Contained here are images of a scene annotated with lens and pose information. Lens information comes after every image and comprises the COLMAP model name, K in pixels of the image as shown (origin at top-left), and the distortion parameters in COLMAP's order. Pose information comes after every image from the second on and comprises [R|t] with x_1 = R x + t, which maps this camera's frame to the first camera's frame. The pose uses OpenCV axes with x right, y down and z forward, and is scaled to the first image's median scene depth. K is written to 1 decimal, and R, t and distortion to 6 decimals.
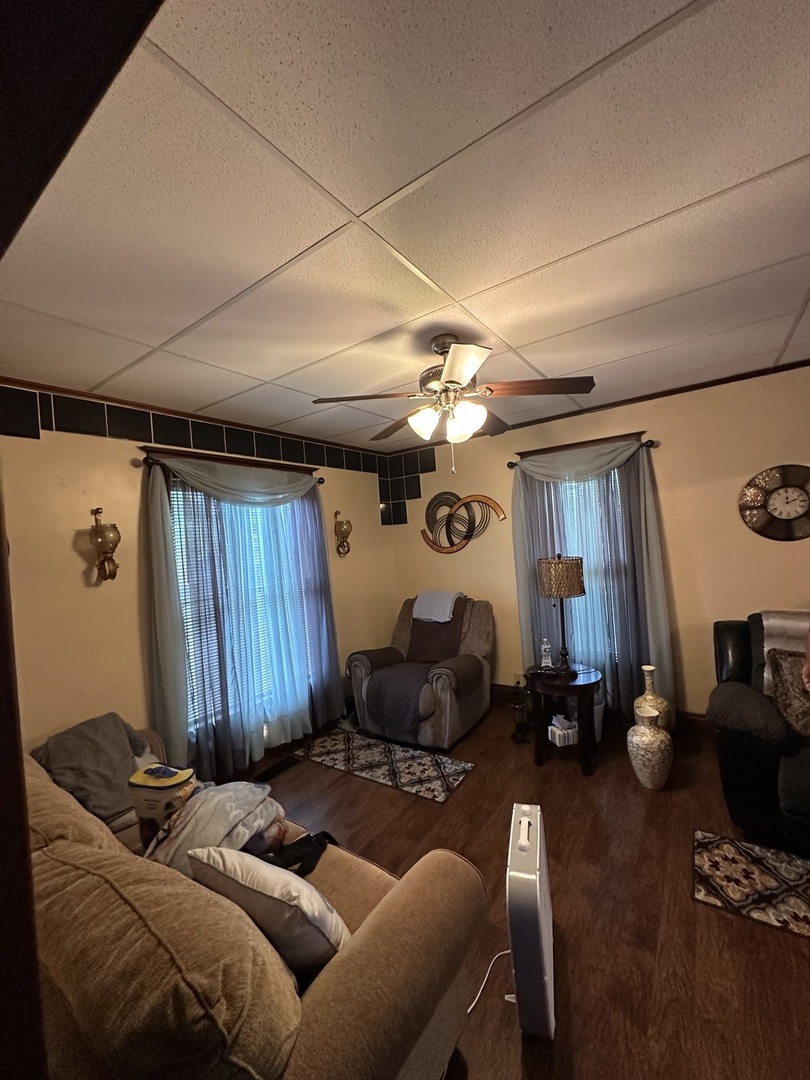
lens RADIAL K [[430.4, 0, 405.3], [0, 430.4, 542.1], [0, 0, 1]] dist [-0.003513, -0.000233]
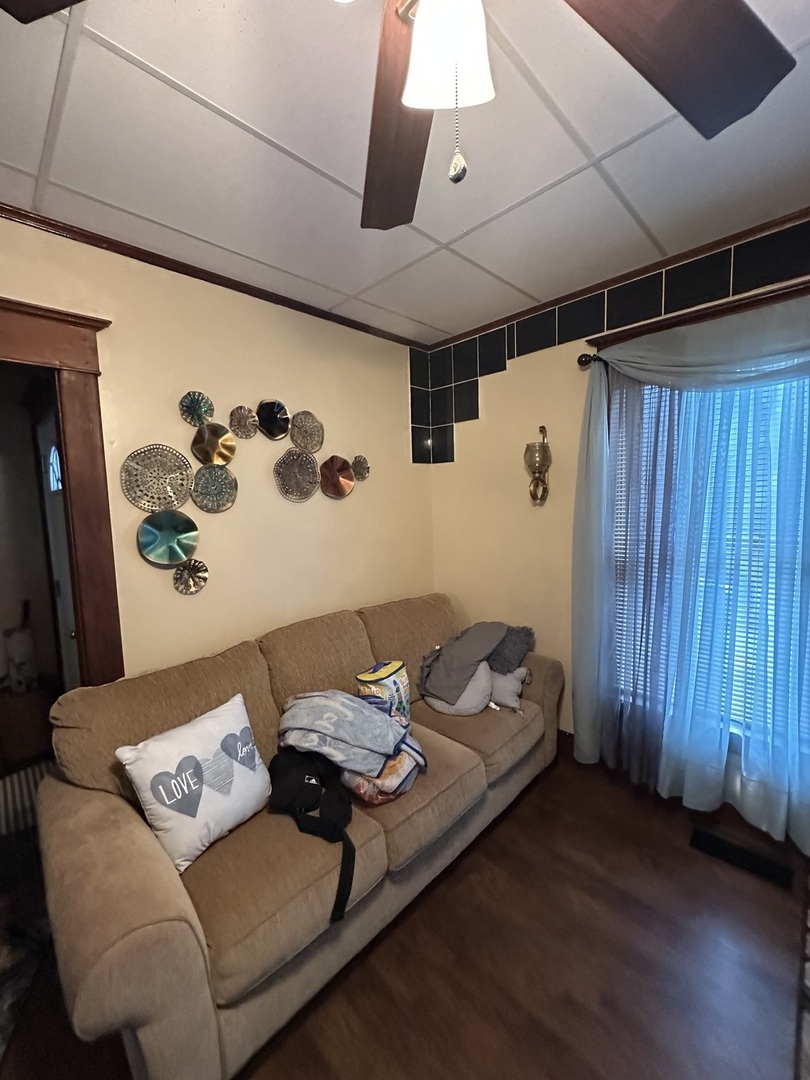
lens RADIAL K [[430.4, 0, 405.2], [0, 430.4, 541.3], [0, 0, 1]] dist [-0.003513, -0.000233]
pose [[-0.173541, 0.177600, -0.968681, 0.358060], [0.032503, 0.984102, 0.174604, -0.003222], [0.984290, -0.001185, -0.176554, 0.929044]]
